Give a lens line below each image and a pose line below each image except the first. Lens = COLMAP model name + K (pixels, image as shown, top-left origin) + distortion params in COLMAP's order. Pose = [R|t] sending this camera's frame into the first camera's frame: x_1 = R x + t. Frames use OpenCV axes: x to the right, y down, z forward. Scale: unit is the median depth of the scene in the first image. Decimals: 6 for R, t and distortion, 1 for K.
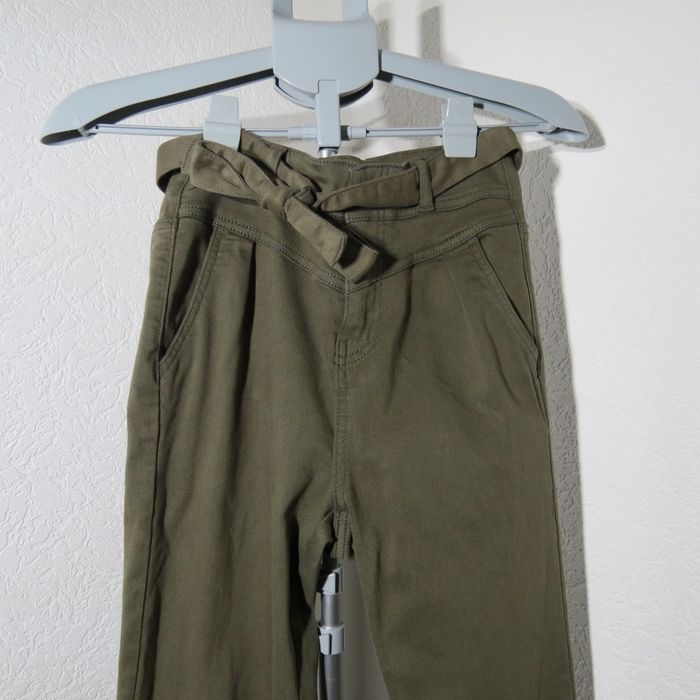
lens RADIAL K [[617.2, 0, 350.0], [0, 617.2, 350.0], [0, 0, 1]] dist [-0.043378, 0.003866]
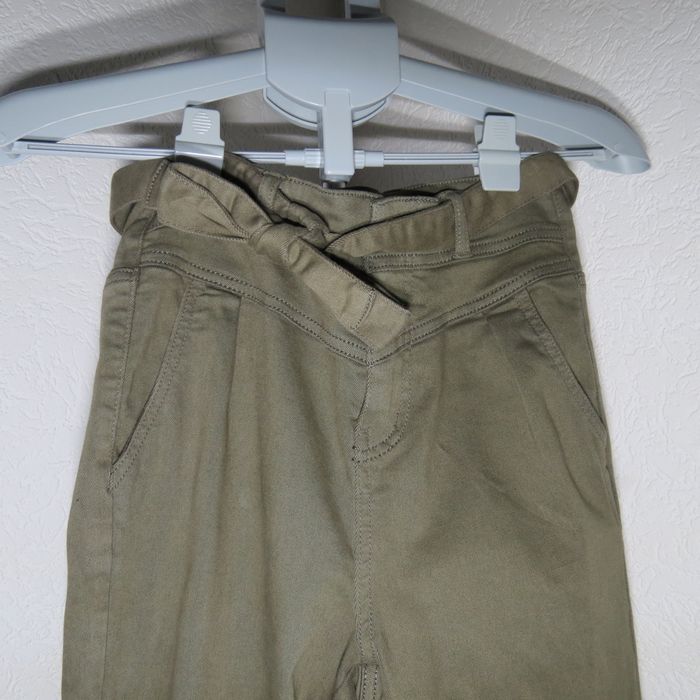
lens RADIAL K [[617.2, 0, 350.0], [0, 617.2, 350.0], [0, 0, 1]] dist [-0.043378, 0.003866]
pose [[0.996910, -0.011125, 0.077754, -0.083663], [0.016541, 0.997455, -0.069358, -0.058396], [-0.076785, 0.070430, 0.994557, 0.245848]]
